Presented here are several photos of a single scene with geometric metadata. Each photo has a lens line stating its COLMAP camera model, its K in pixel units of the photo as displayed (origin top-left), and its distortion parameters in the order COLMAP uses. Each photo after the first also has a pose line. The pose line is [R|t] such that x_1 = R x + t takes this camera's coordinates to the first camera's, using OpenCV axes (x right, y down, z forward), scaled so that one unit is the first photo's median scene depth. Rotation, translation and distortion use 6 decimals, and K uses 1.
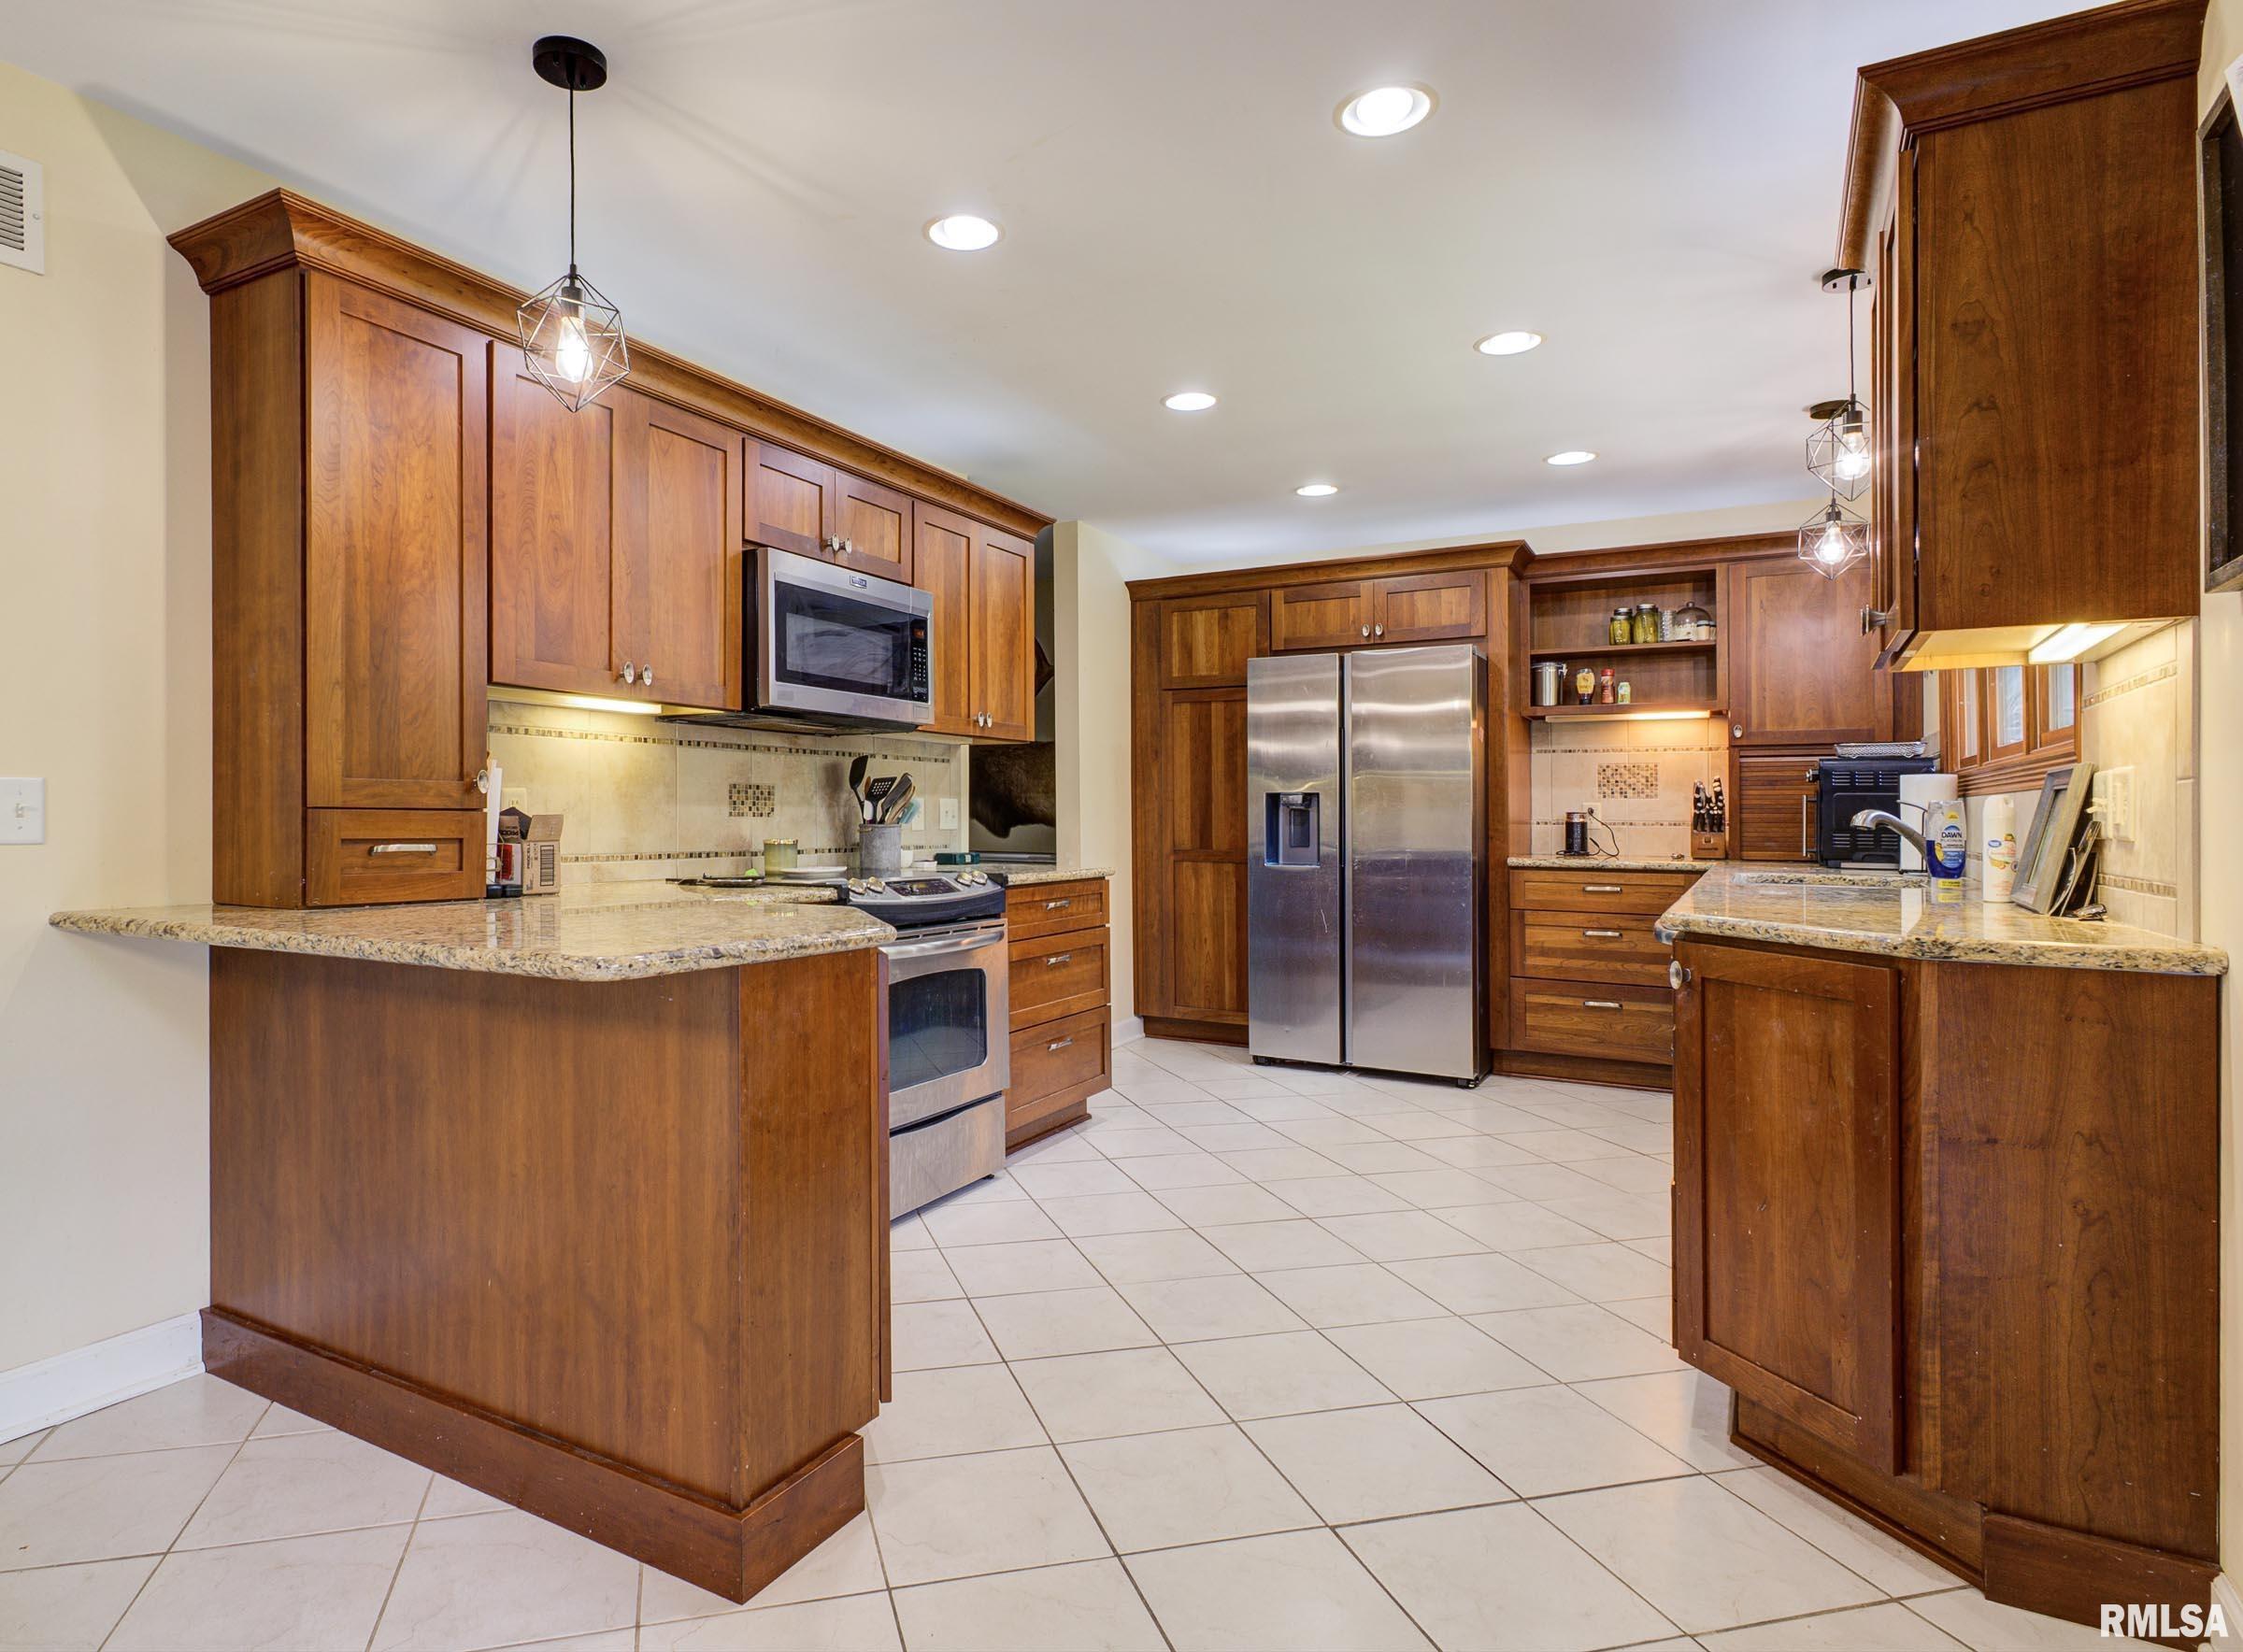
lens RADIAL K [[1235.3, 0, 981.0], [0, 1235.3, 806.6], [0, 0, 1]] dist [0.002298, 0.001318]
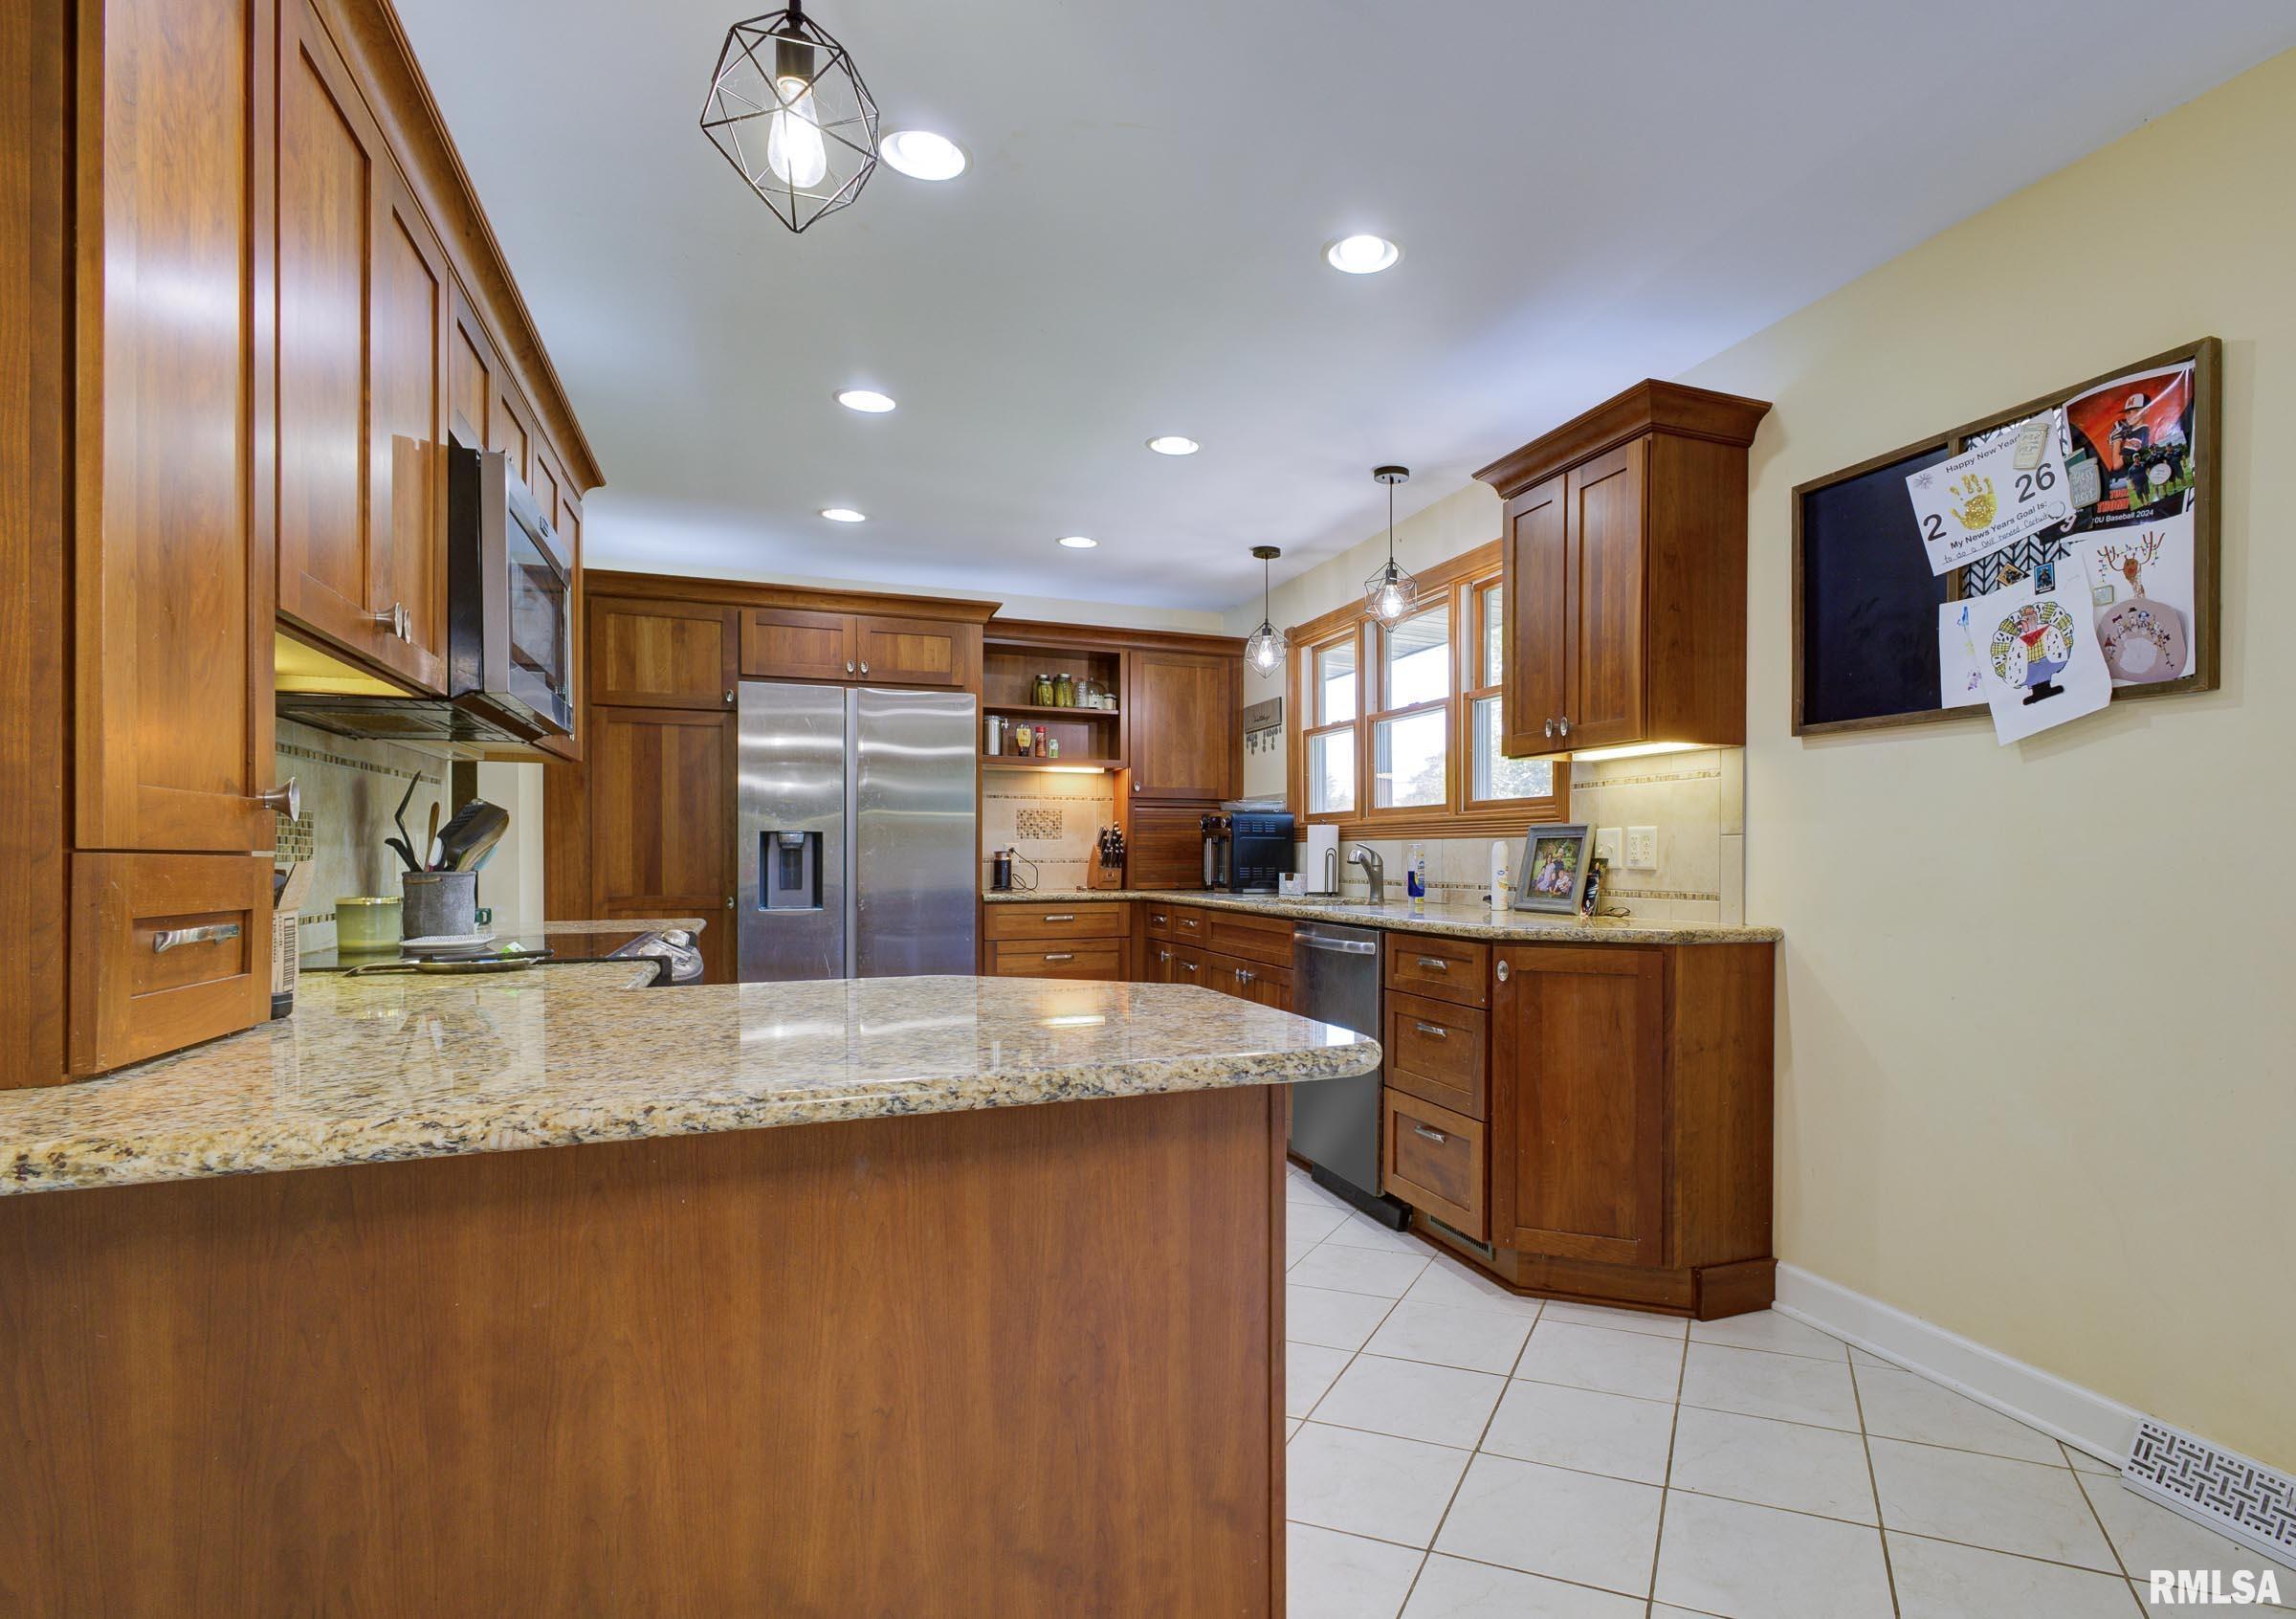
lens RADIAL K [[1198.5, 0, 1285.2], [0, 1198.5, 854.3], [0, 0, 1]] dist [0.014595, 0.000380]
pose [[0.578726, -0.003480, 0.815515, -0.284550], [-0.003449, 0.999972, 0.006715, -0.001128], [-0.815515, -0.006699, 0.578697, 0.176942]]
